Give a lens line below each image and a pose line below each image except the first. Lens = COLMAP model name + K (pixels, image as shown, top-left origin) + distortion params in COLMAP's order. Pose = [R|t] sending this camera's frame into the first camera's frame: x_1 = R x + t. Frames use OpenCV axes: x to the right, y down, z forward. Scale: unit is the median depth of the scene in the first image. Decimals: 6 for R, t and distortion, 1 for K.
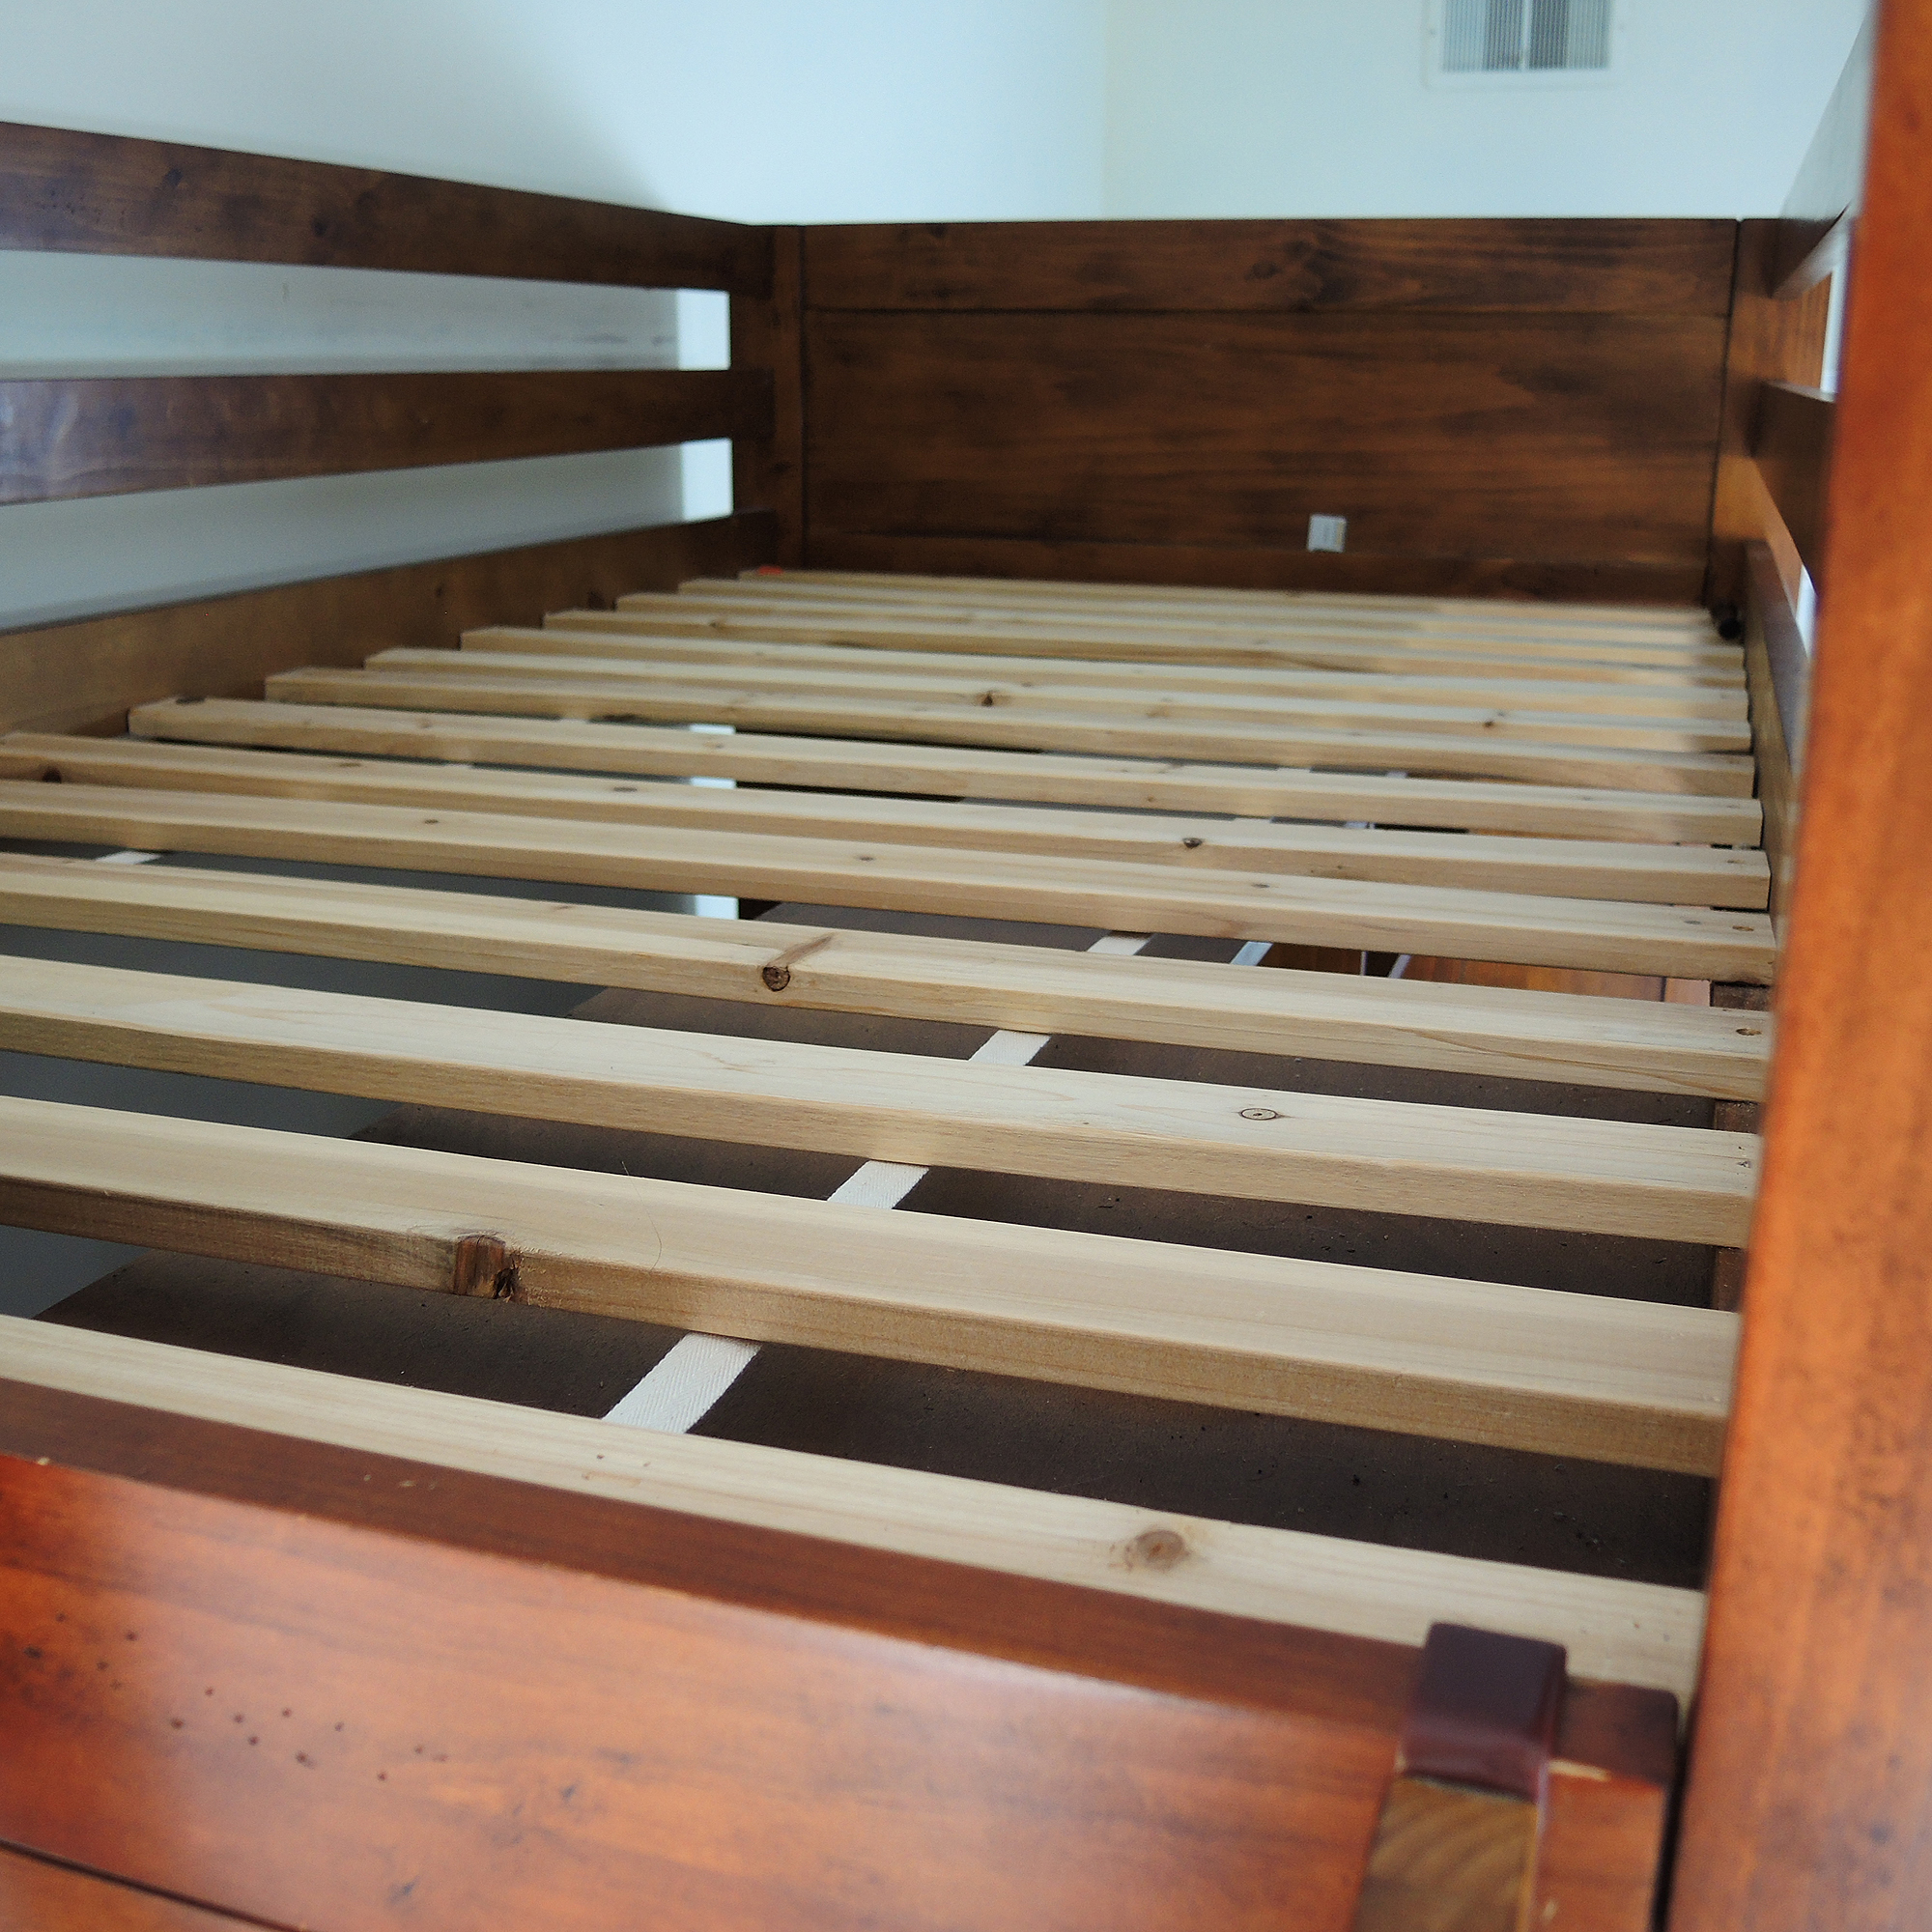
lens RADIAL K [[2161.7, 0, 963.9], [0, 2161.7, 969.2], [0, 0, 1]] dist [-0.055098, 0.000000]
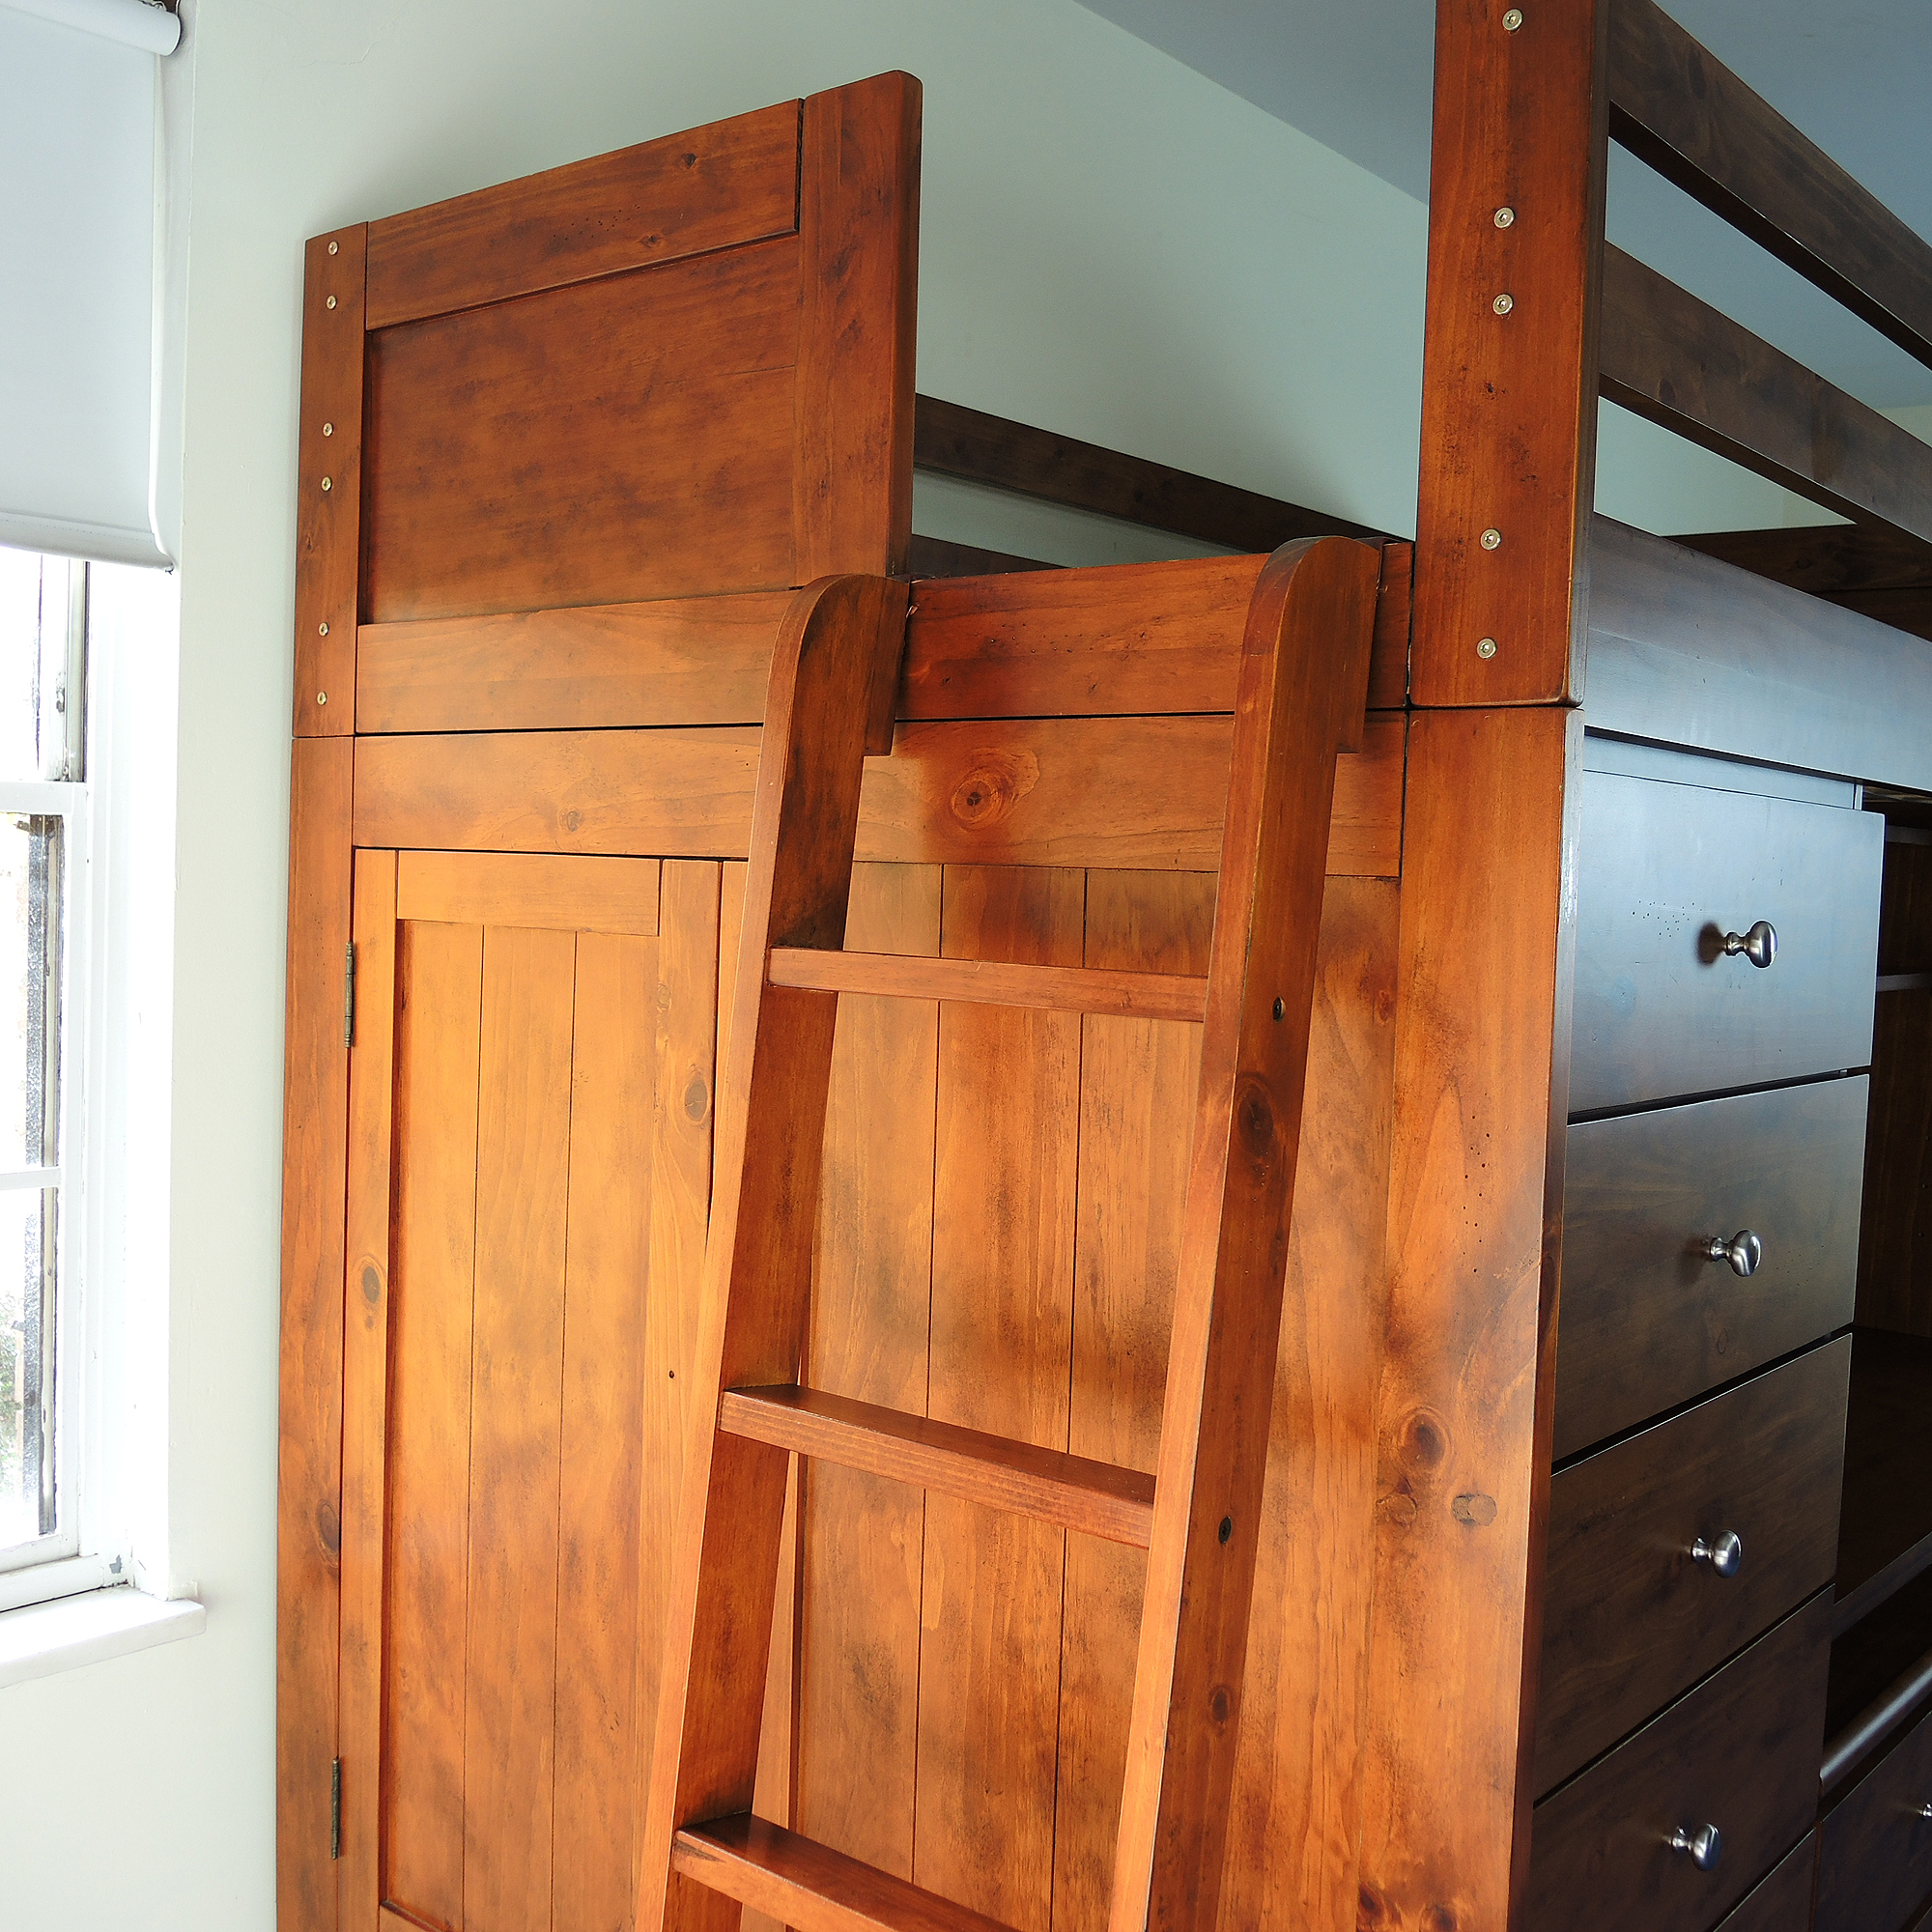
lens RADIAL K [[2161.7, 0, 967.3], [0, 2161.7, 968.3], [0, 0, 1]] dist [-0.055098, 0.000000]
pose [[0.934857, 0.046507, -0.351966, 0.792213], [-0.127195, 0.969447, -0.209746, 1.649412], [0.331458, 0.240851, 0.912210, -2.120318]]
